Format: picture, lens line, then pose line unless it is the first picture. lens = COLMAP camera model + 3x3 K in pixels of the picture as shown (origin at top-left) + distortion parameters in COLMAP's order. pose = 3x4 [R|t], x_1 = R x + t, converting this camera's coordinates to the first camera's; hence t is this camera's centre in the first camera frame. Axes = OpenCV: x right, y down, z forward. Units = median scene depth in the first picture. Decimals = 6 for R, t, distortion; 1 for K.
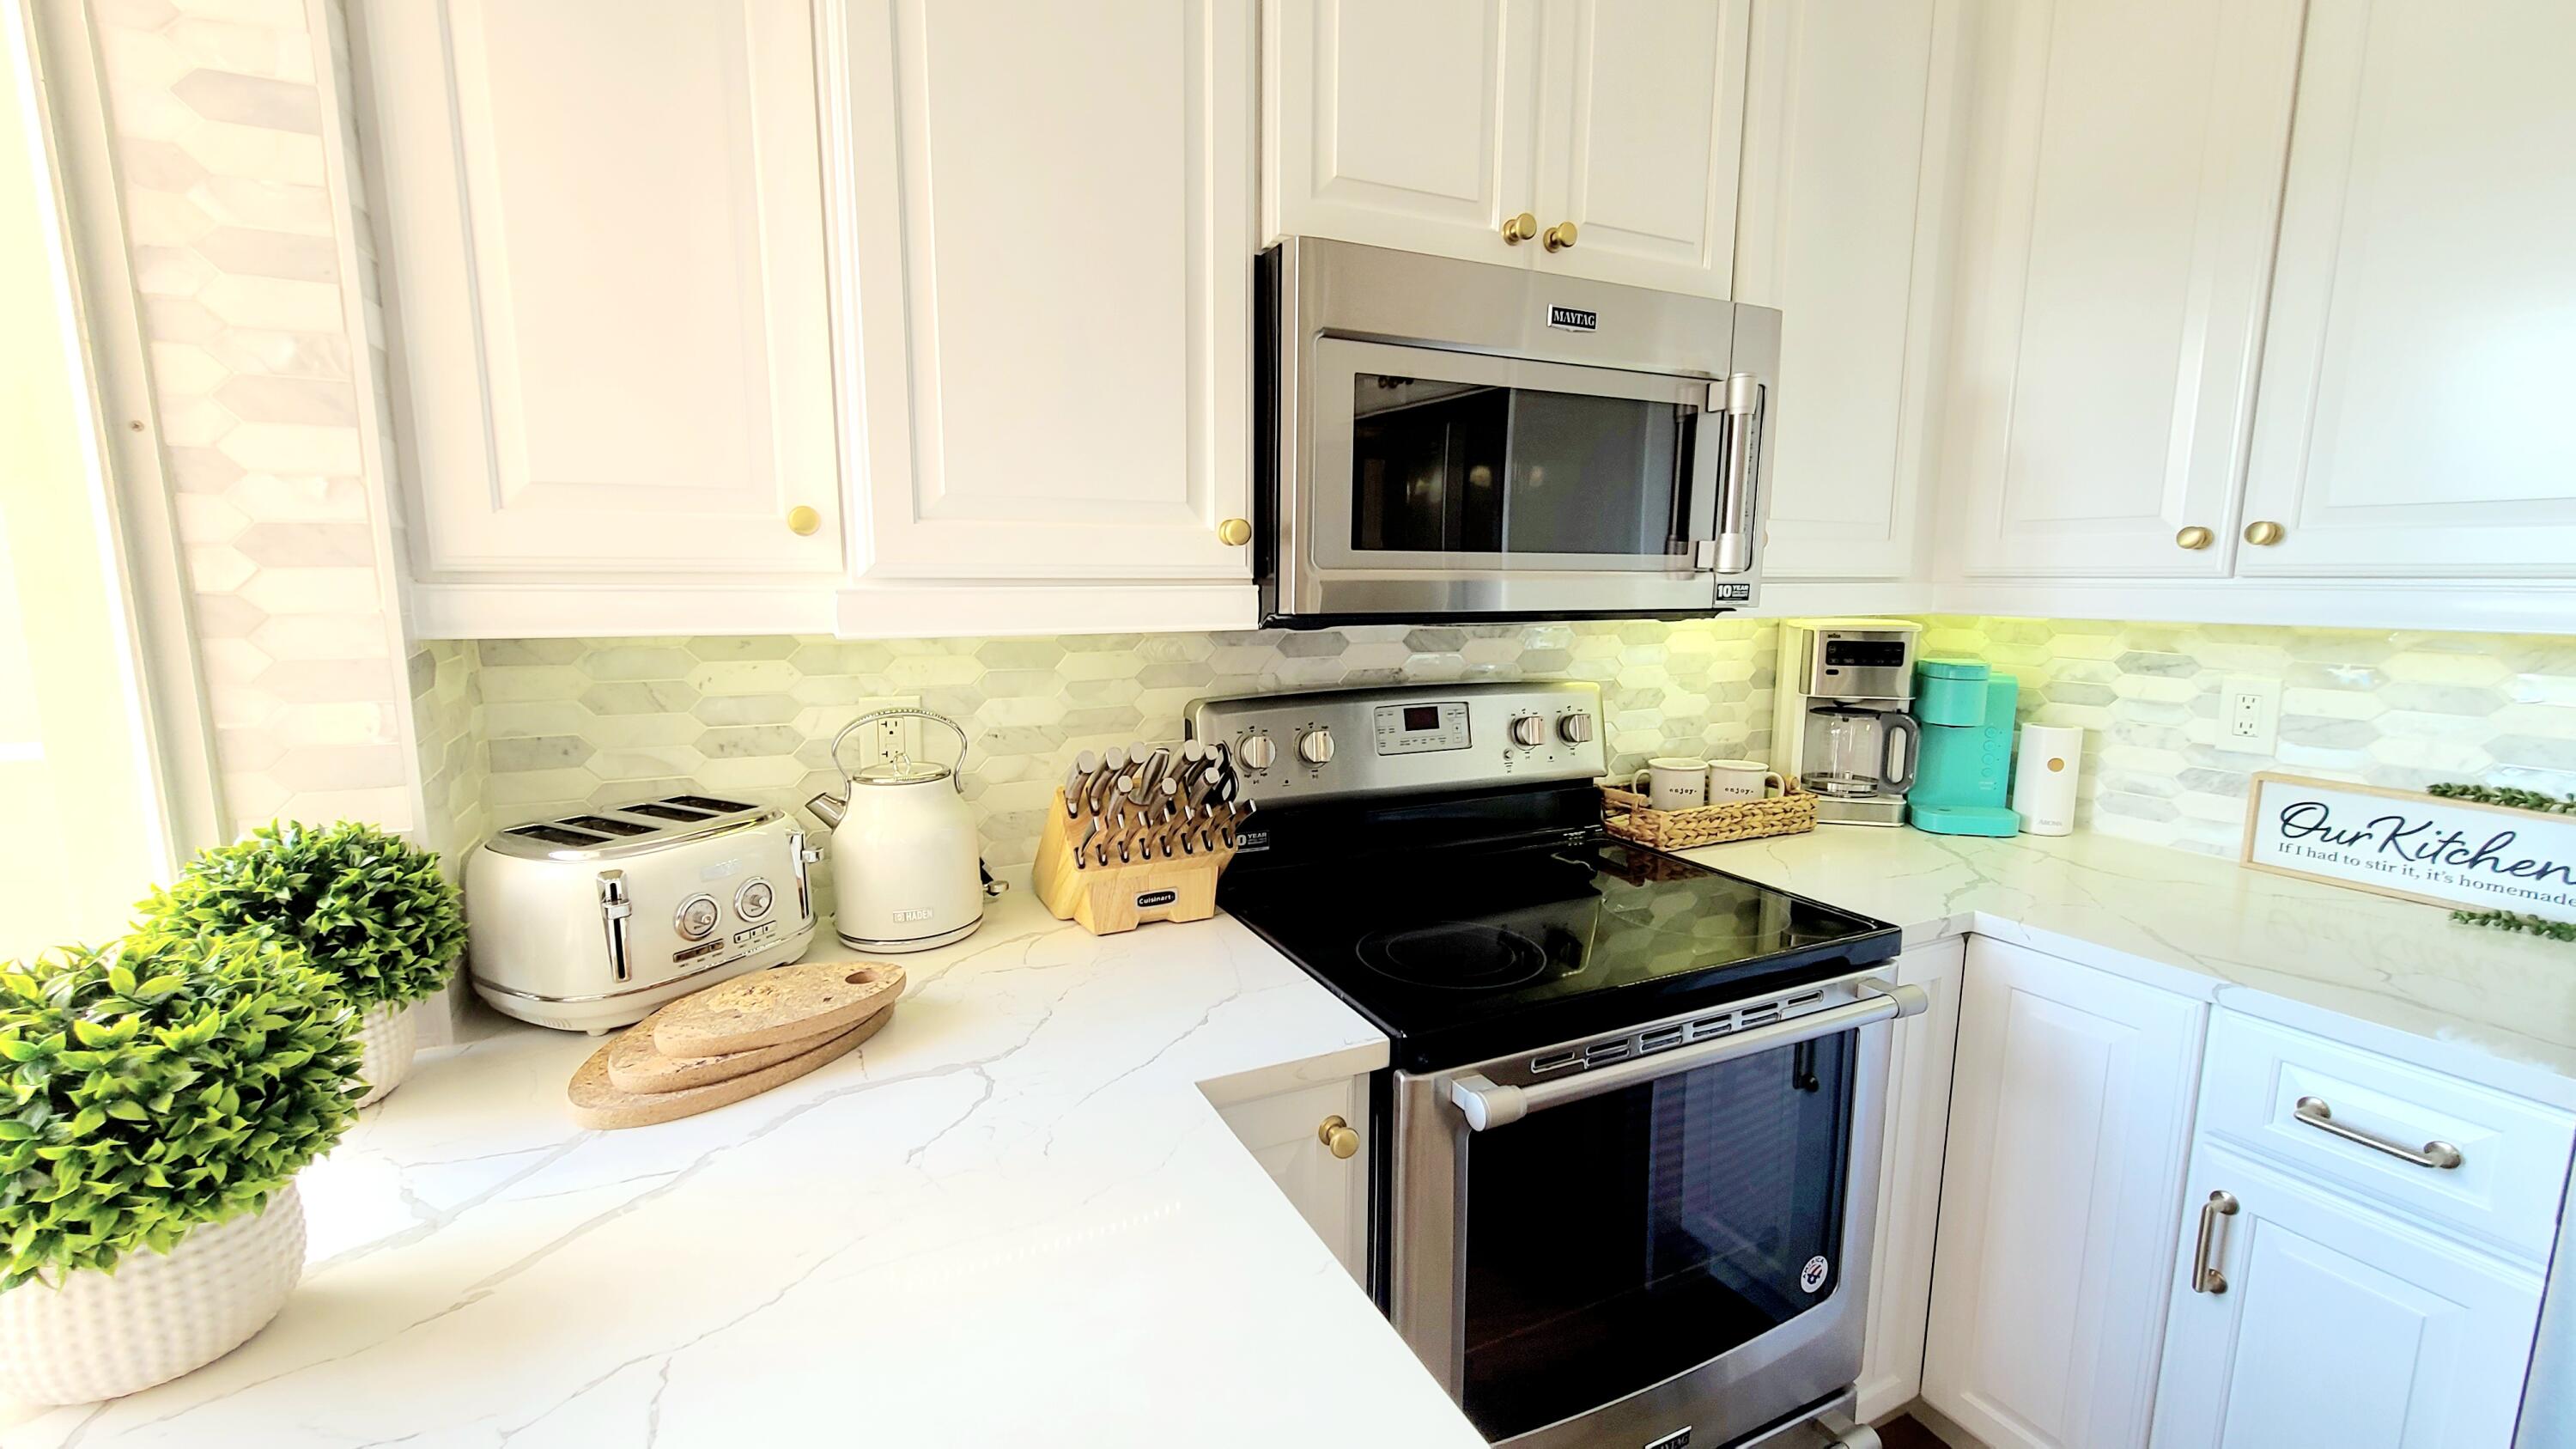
lens RADIAL K [[1052.1, 0, 1278.4], [0, 1052.1, 718.9], [0, 0, 1]] dist [-0.003530, 0.000743]
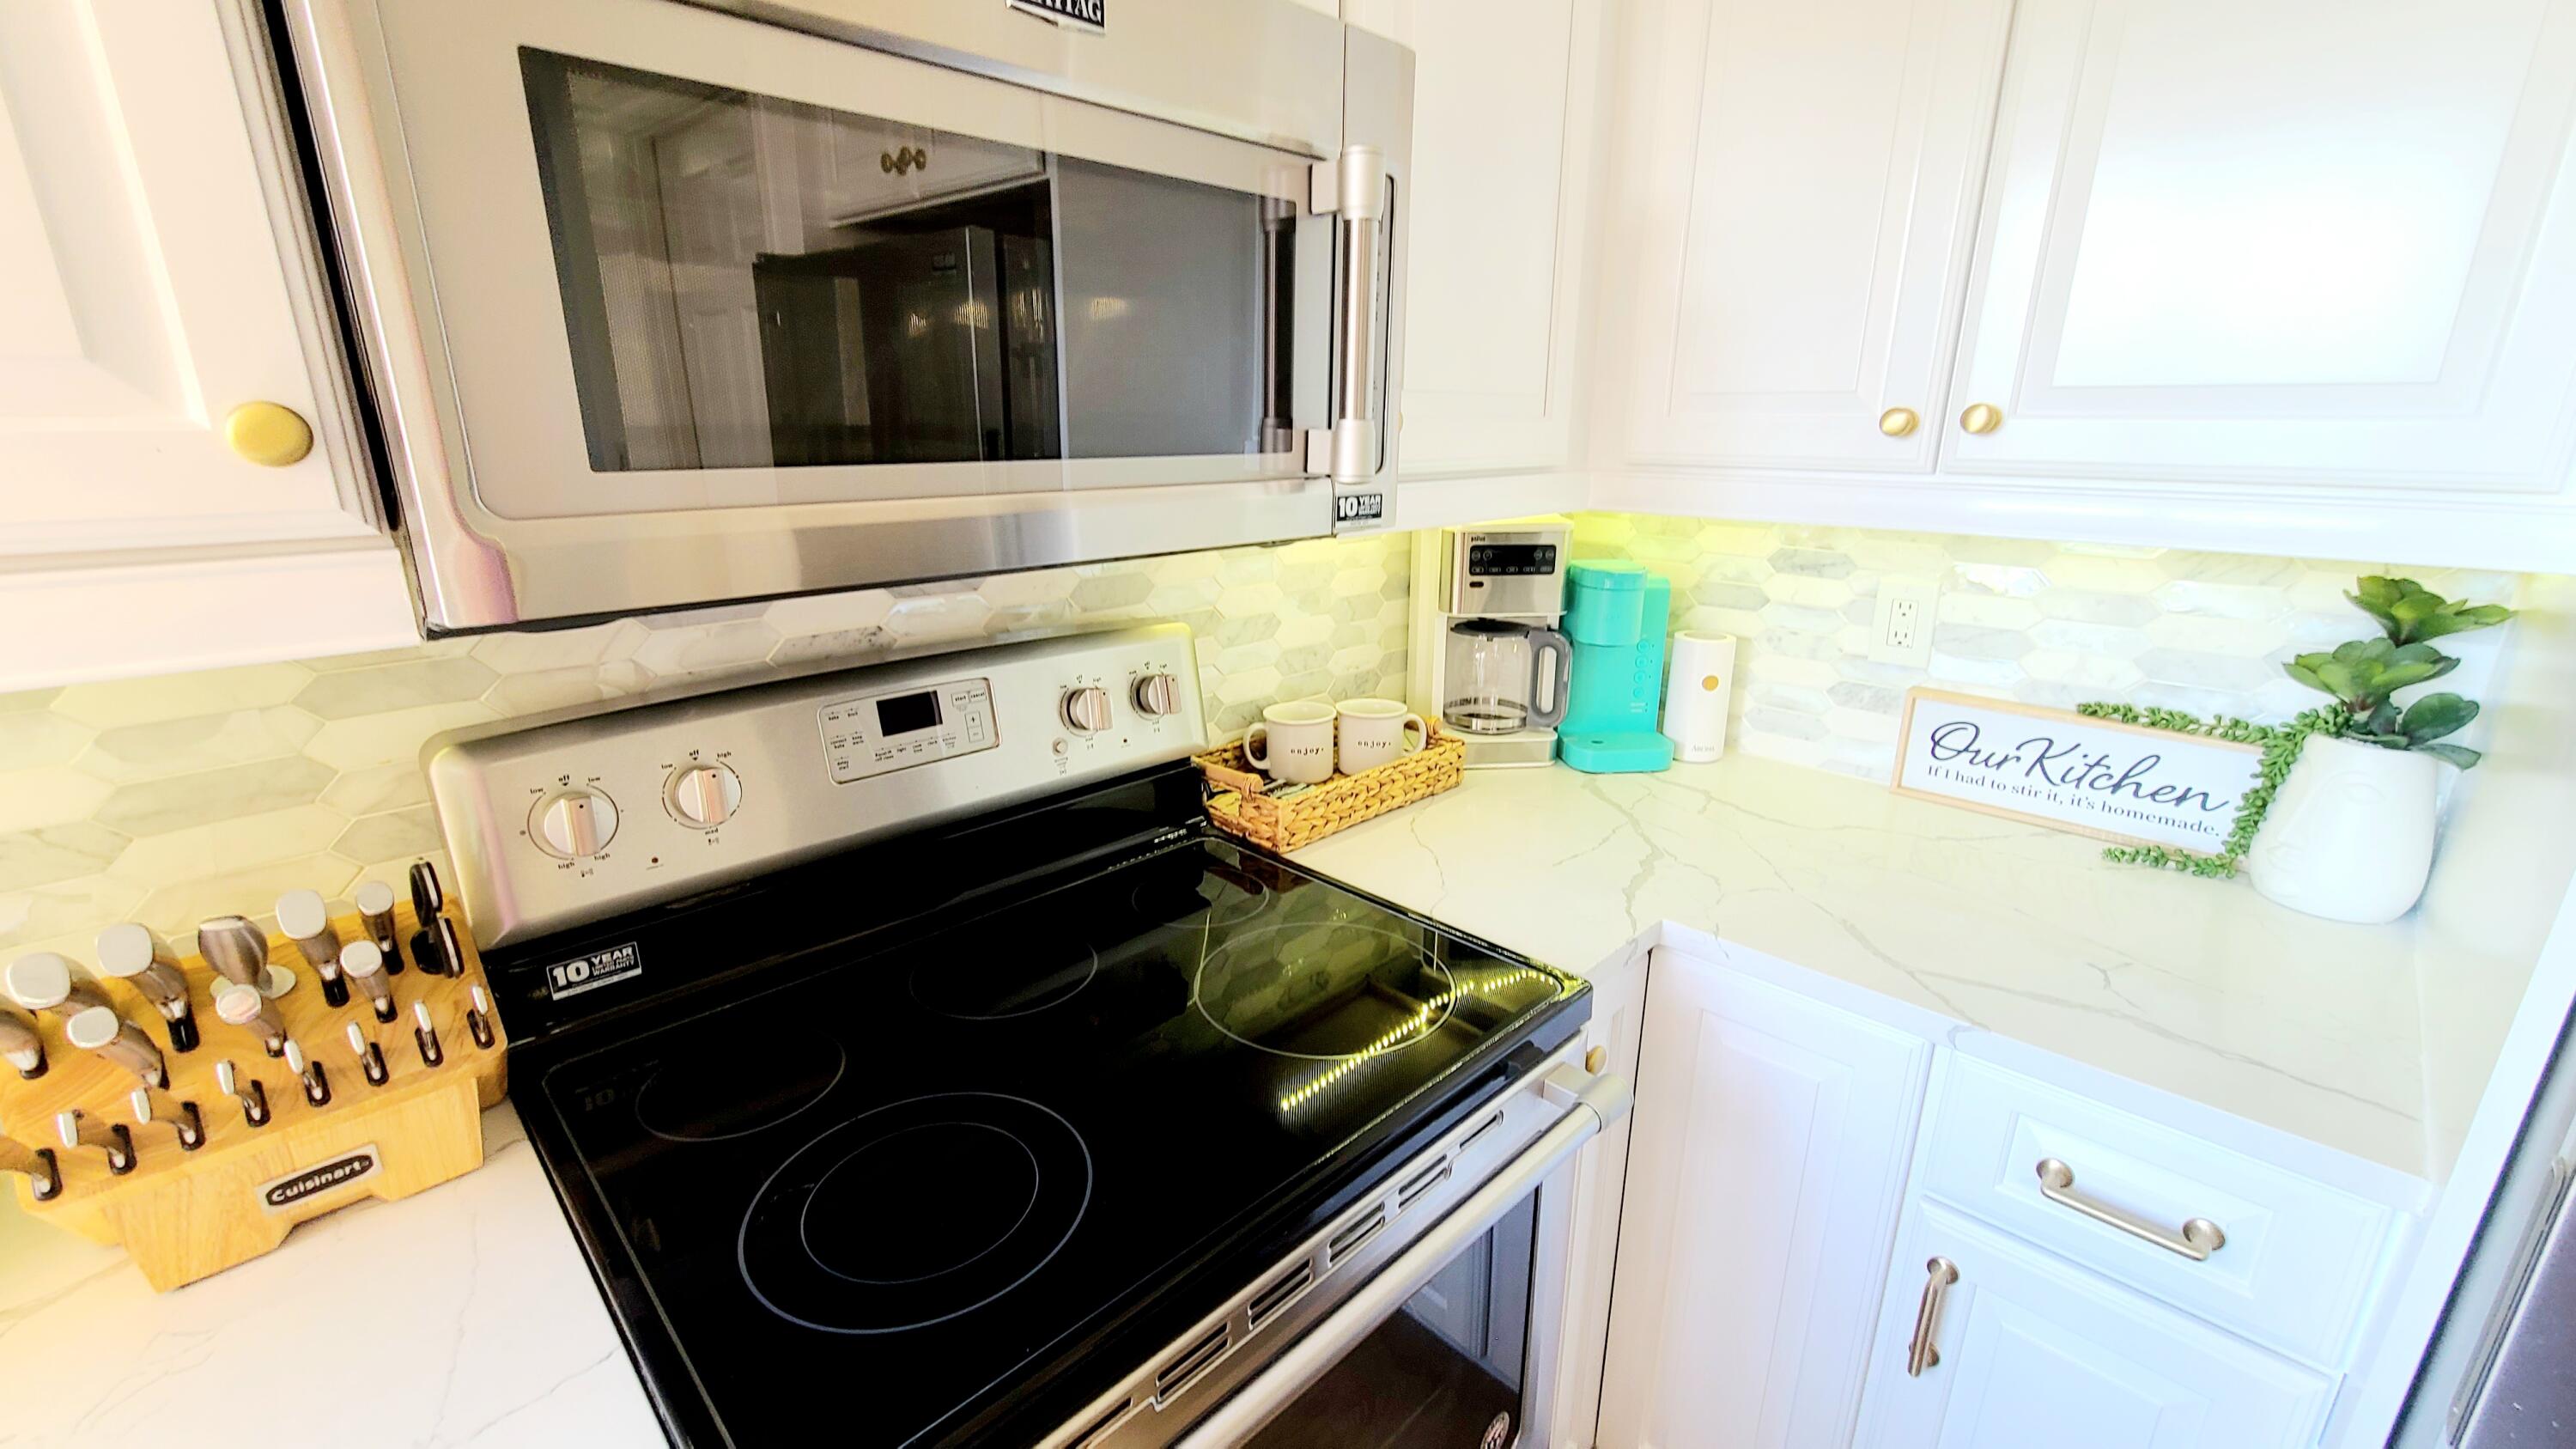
lens RADIAL K [[1052.1, 0, 1286.7], [0, 1052.1, 719.0], [0, 0, 1]] dist [-0.003530, 0.000743]
pose [[0.941202, -0.094389, 0.324392, 0.152991], [0.047213, 0.987505, 0.150350, -0.085725], [-0.334530, -0.126194, 0.933898, 0.359894]]
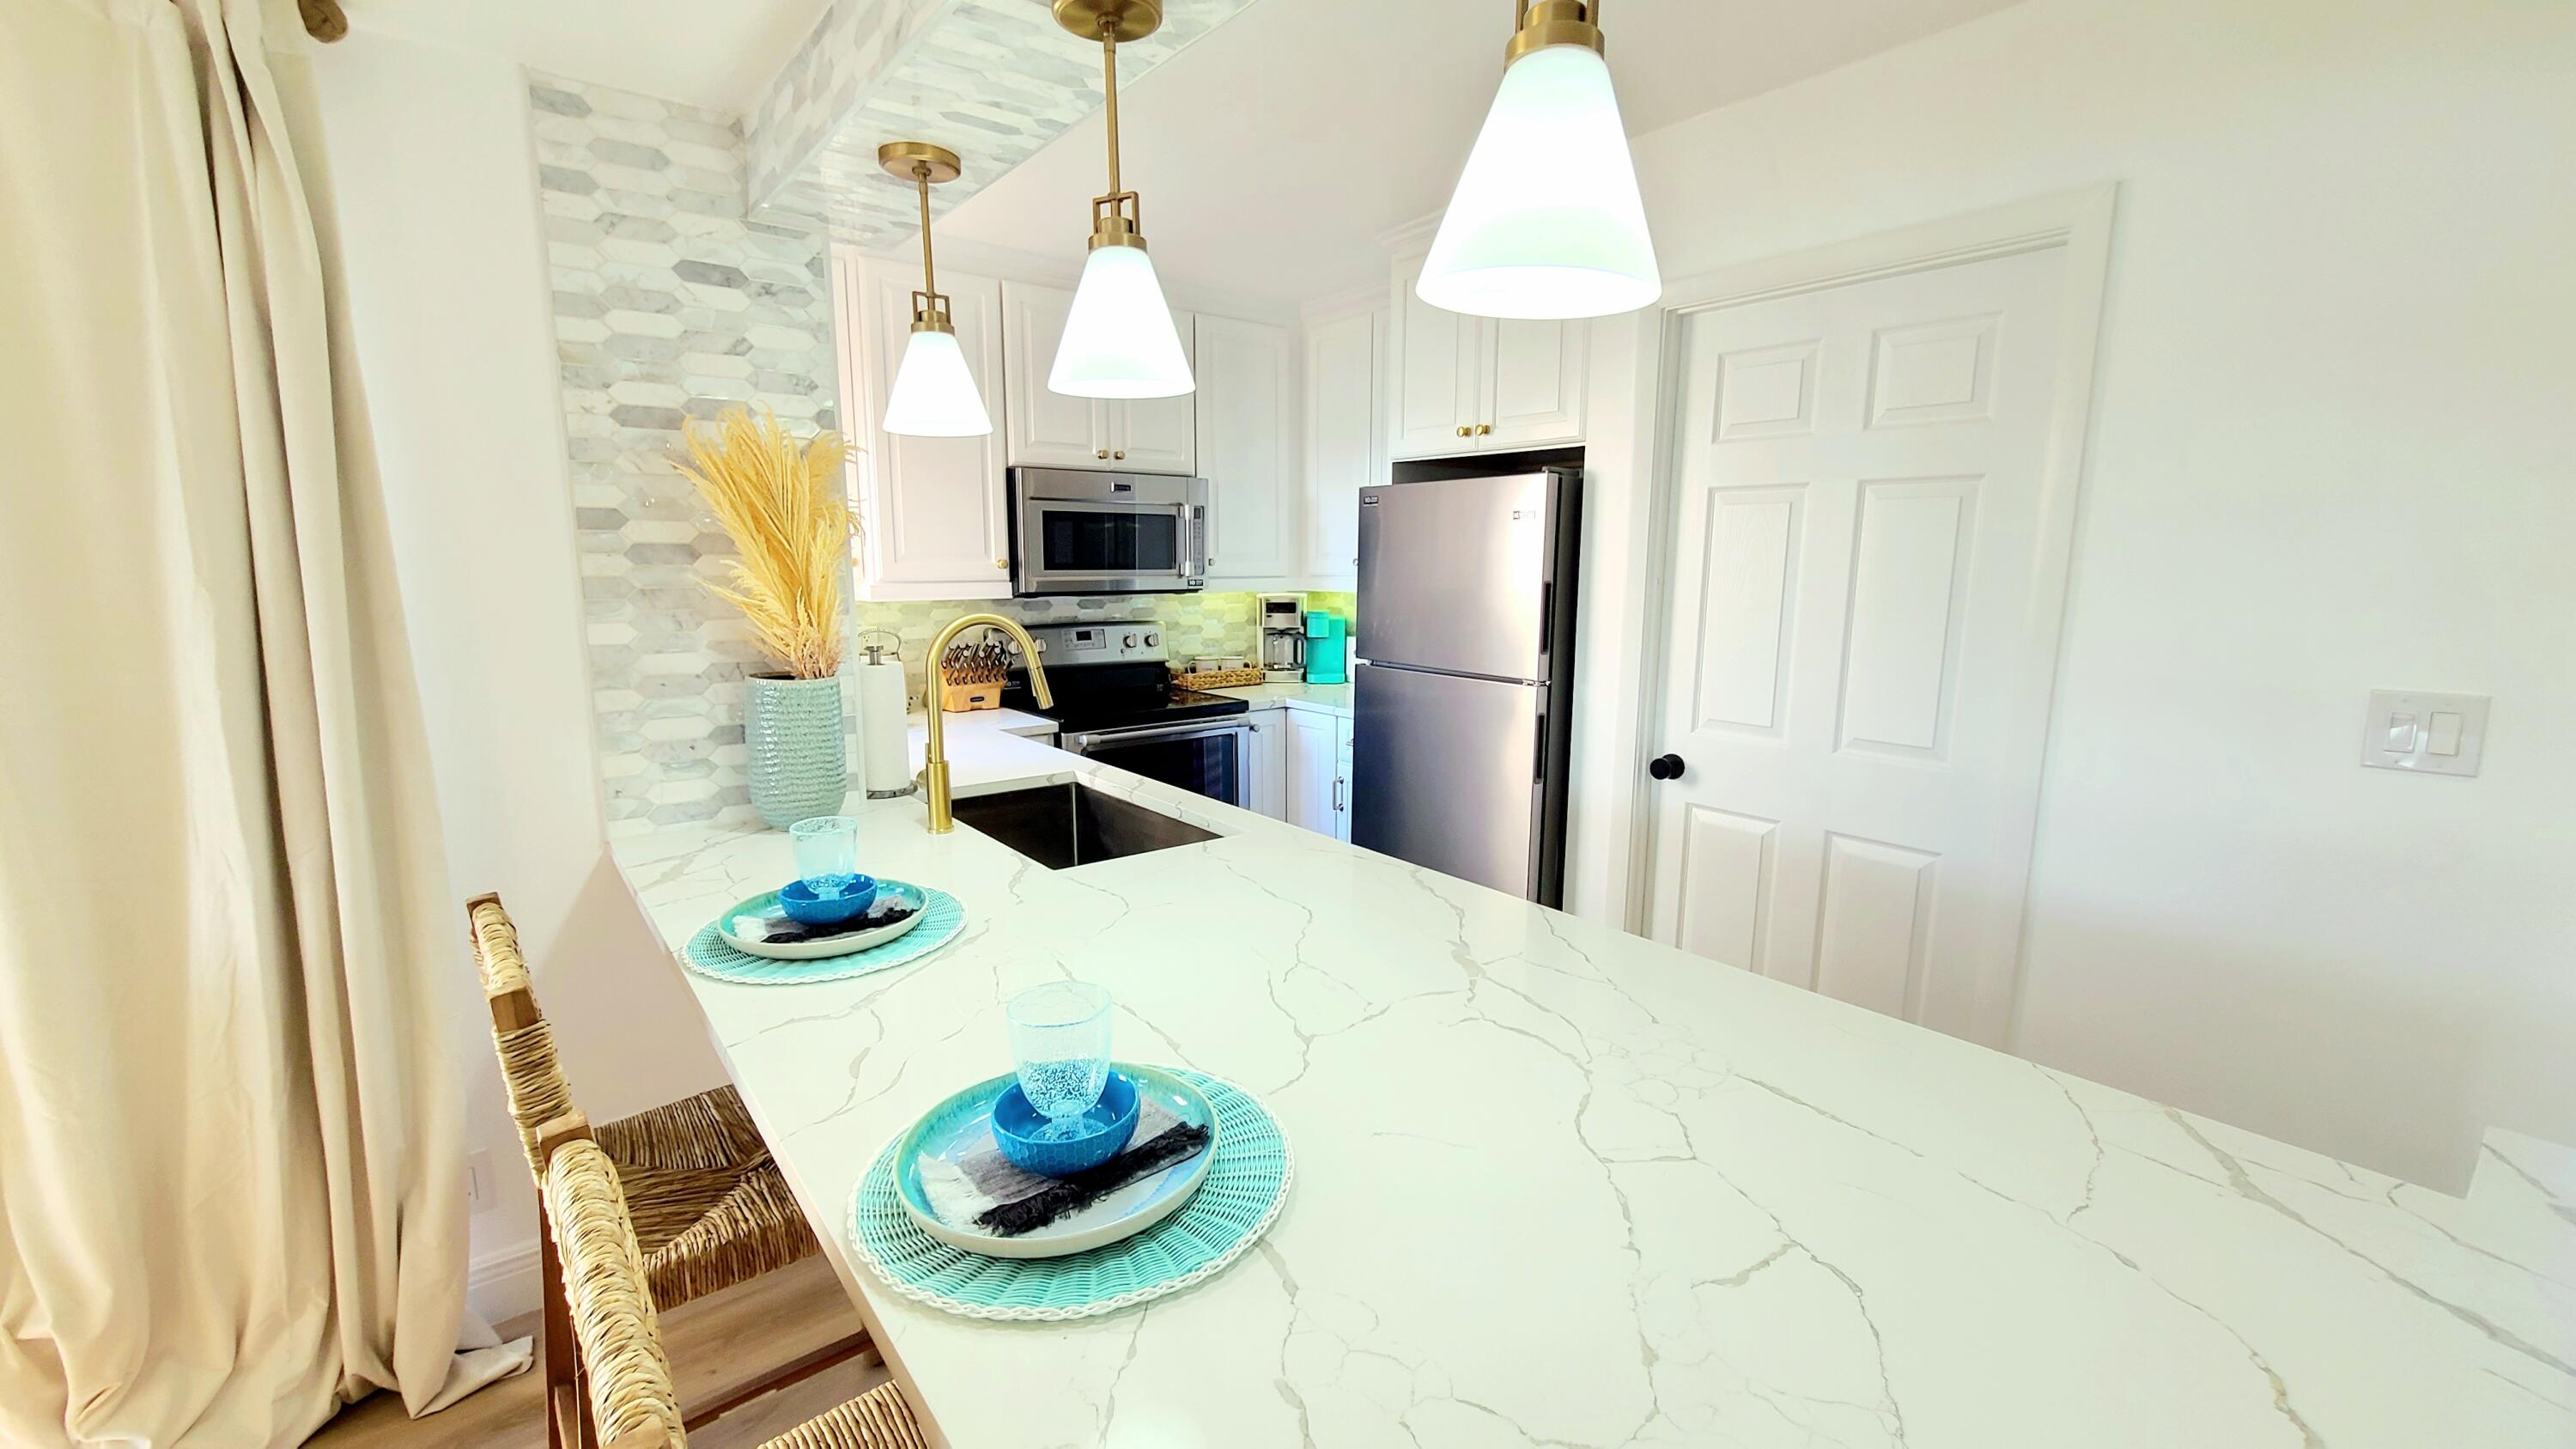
lens RADIAL K [[1052.1, 0, 1293.3], [0, 1052.1, 737.2], [0, 0, 1]] dist [-0.003530, 0.000743]
pose [[0.972379, -0.037119, 0.230438, 0.040409], [0.028663, 0.998791, 0.039933, 0.160380], [-0.231642, -0.032225, 0.972267, -1.570486]]
